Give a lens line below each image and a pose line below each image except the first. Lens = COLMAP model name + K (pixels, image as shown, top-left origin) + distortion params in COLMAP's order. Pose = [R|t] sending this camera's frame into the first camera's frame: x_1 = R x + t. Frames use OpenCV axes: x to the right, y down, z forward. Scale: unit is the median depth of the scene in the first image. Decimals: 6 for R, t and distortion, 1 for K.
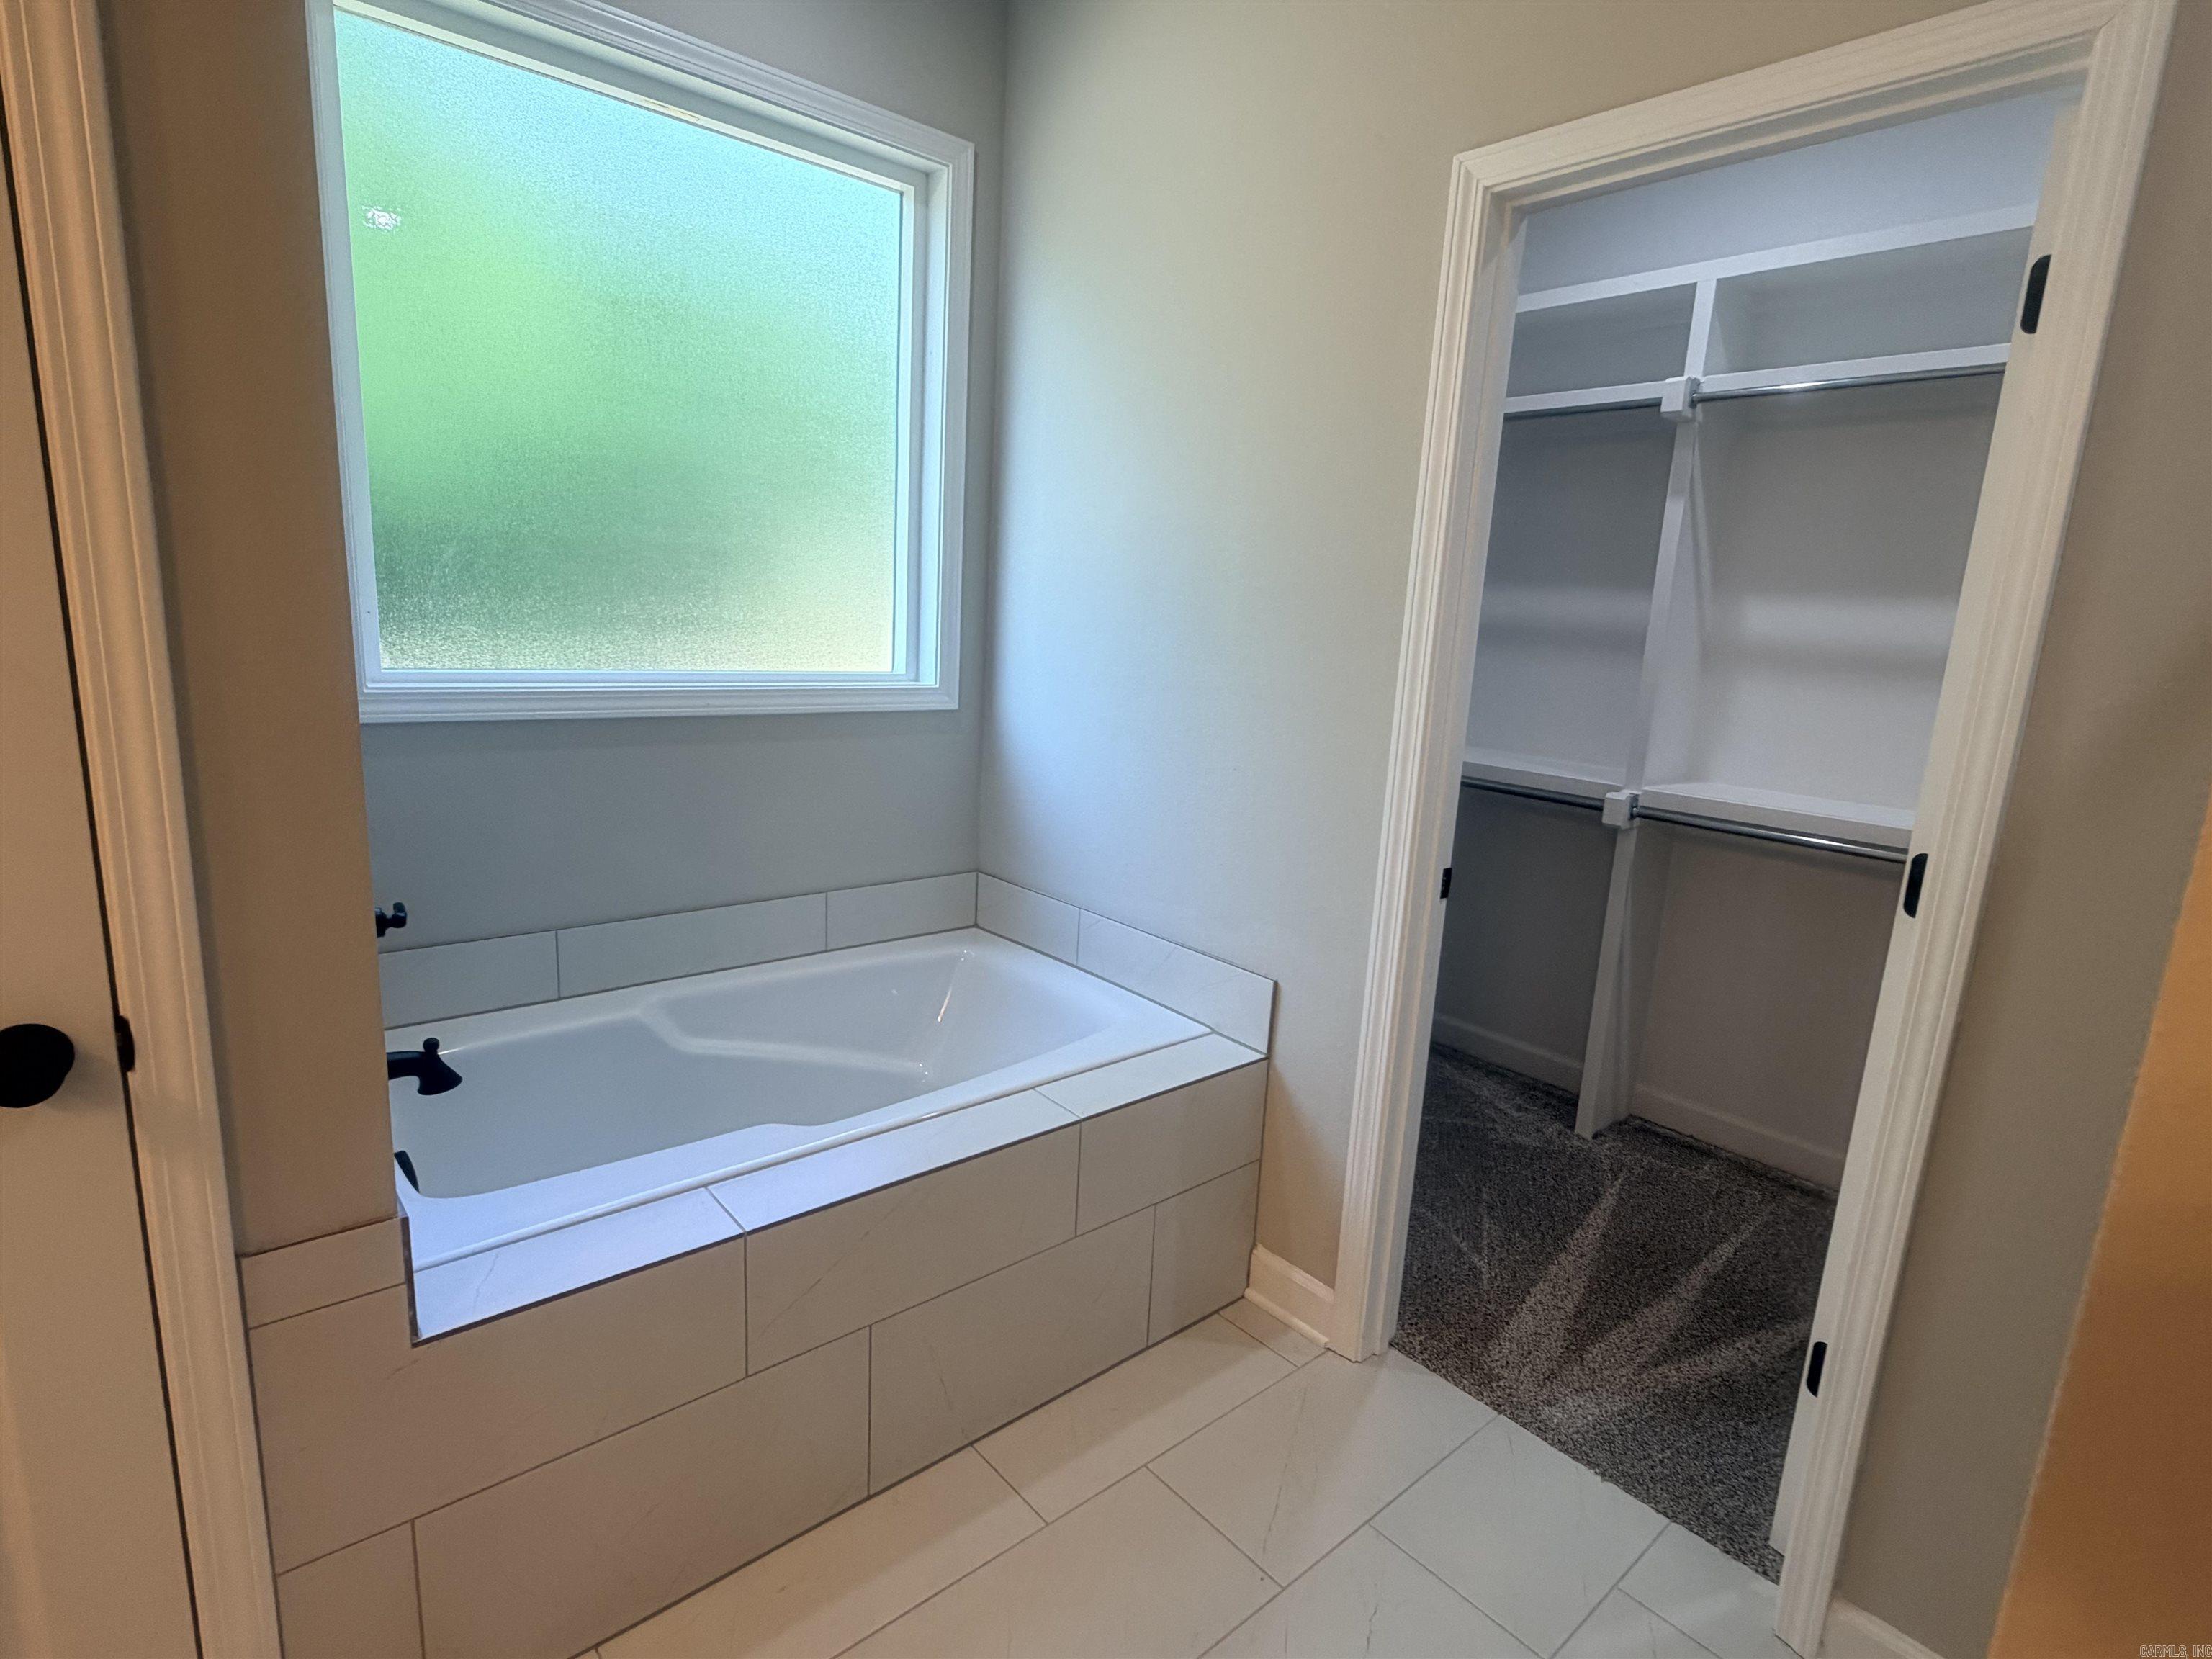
lens RADIAL K [[1109.9, 0, 1098.0], [0, 1109.9, 832.9], [0, 0, 1]] dist [0.000211, -0.000135]
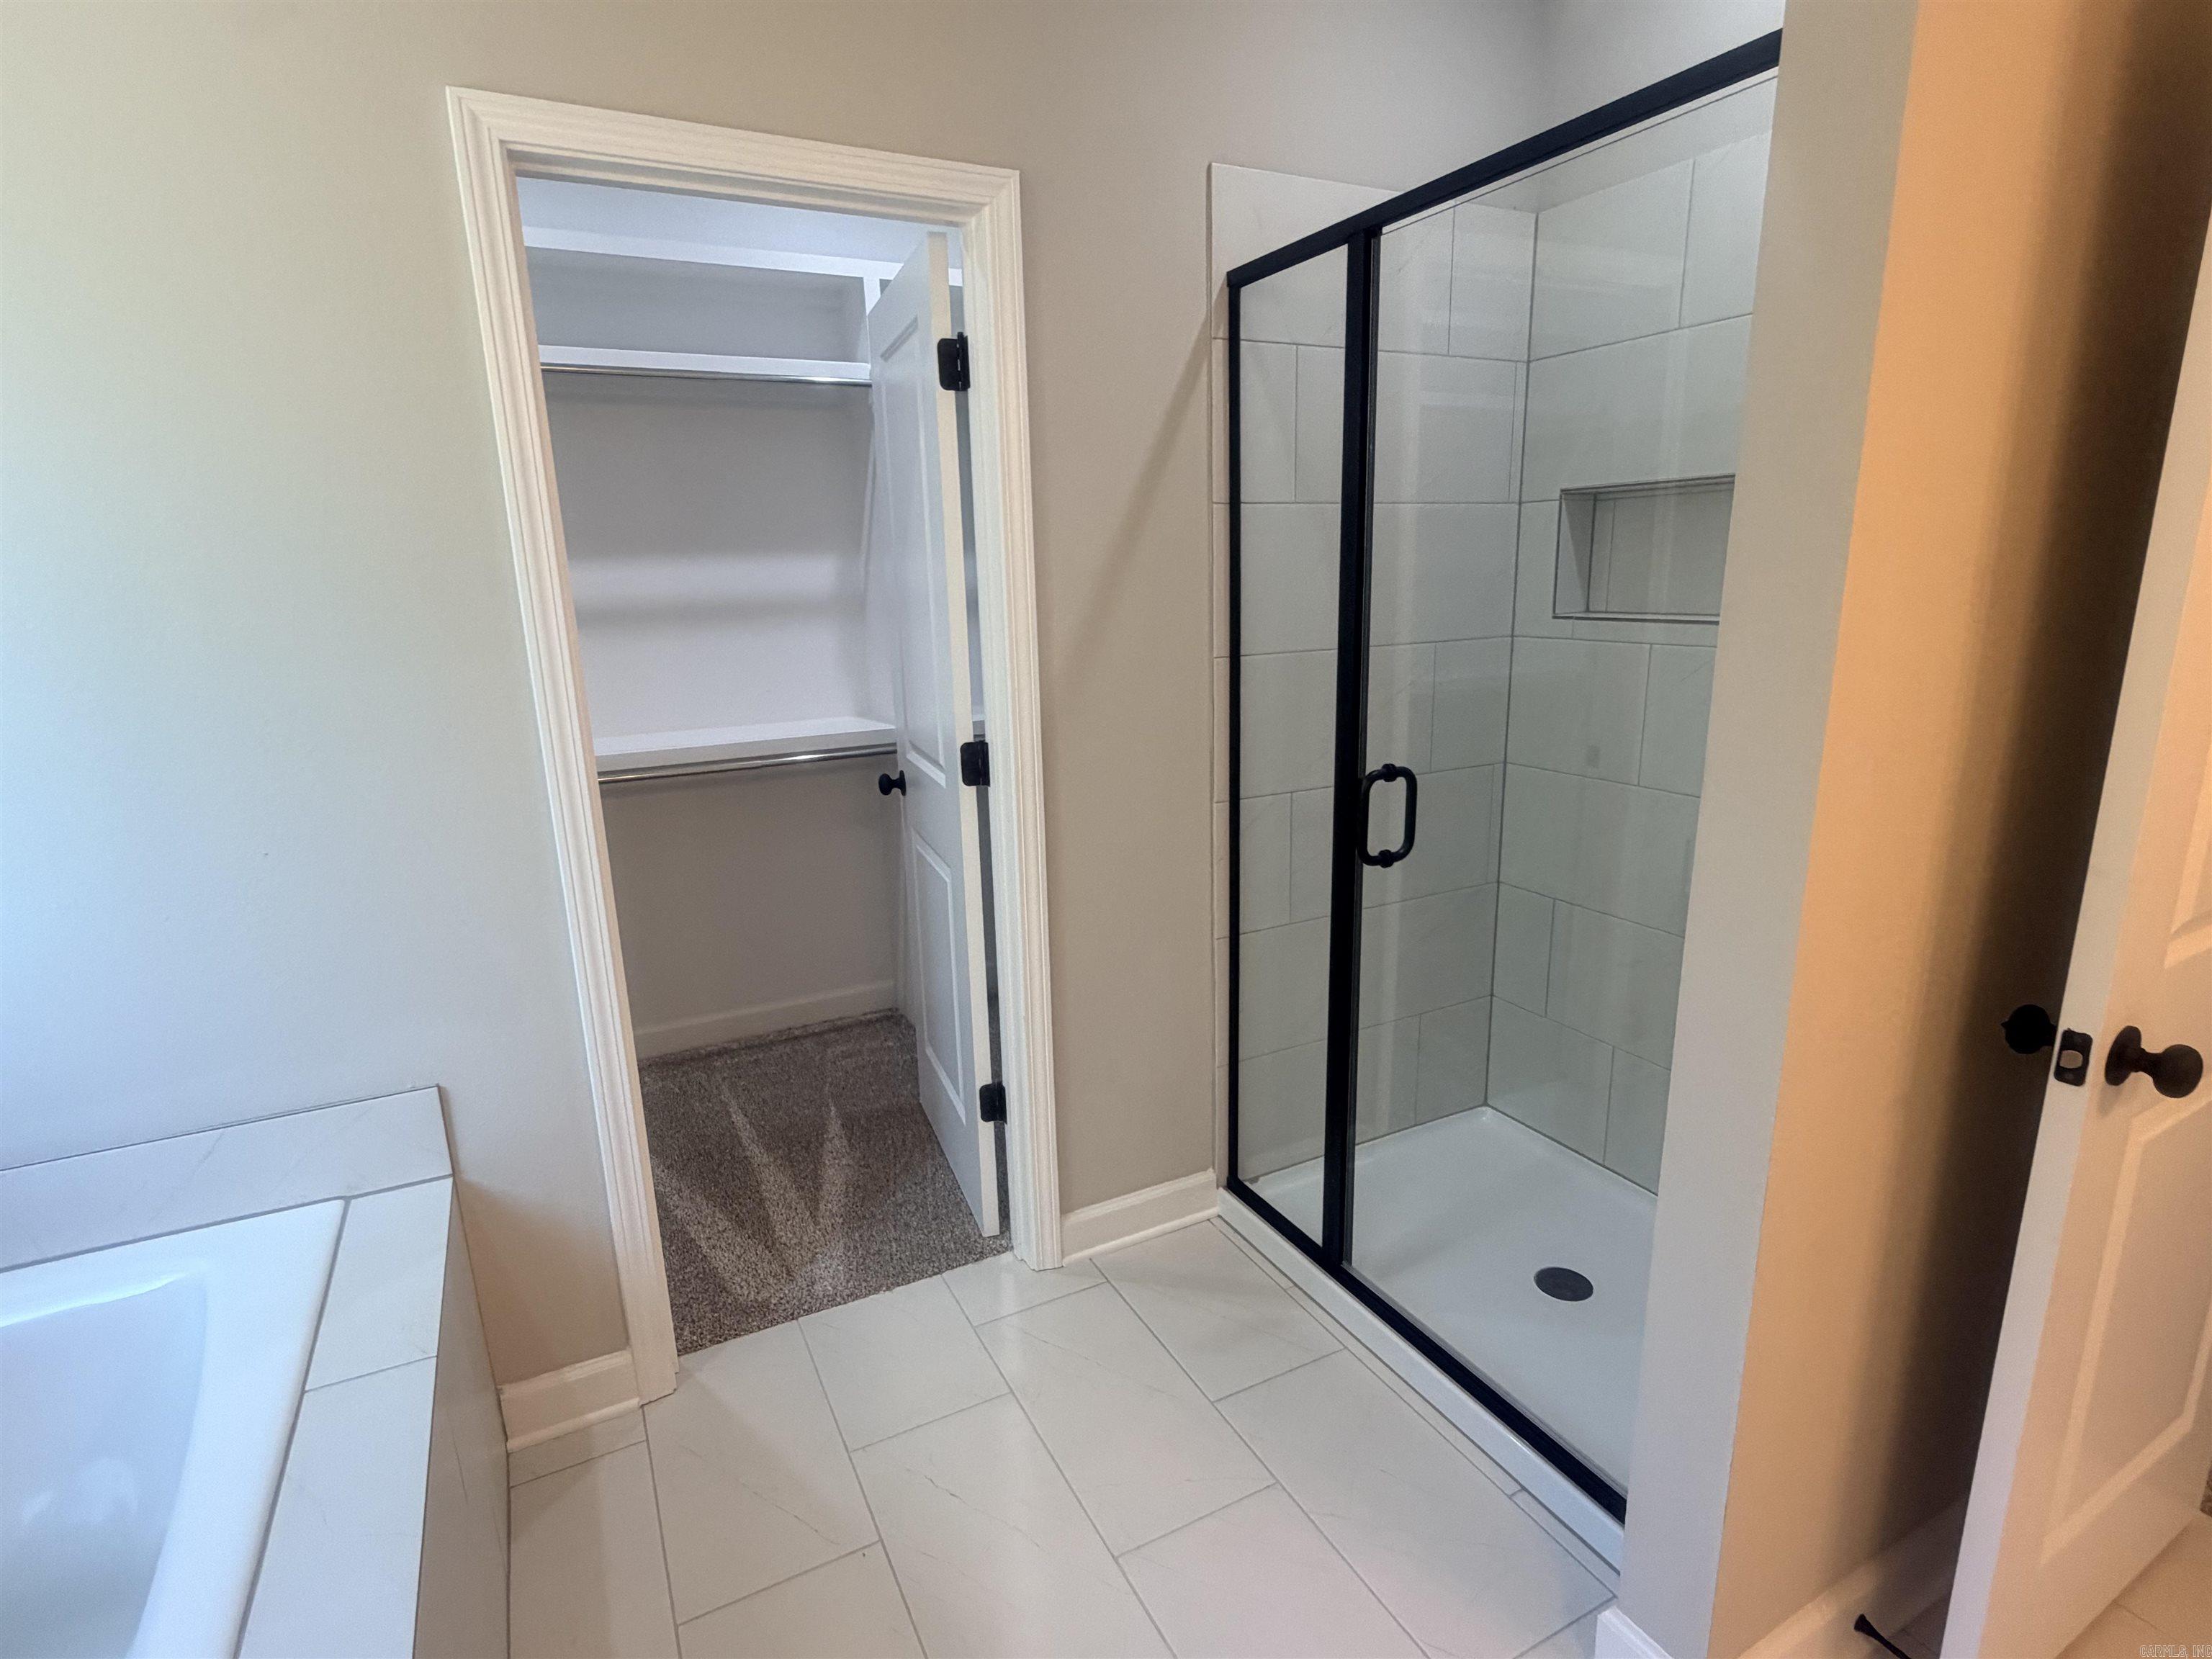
lens RADIAL K [[1109.9, 0, 1098.0], [0, 1109.9, 832.9], [0, 0, 1]] dist [0.000211, -0.000135]
pose [[0.239506, -0.284814, 0.928180, -0.426517], [0.235161, 0.944556, 0.229159, -0.113047], [-0.941985, 0.163387, 0.293204, 0.286279]]
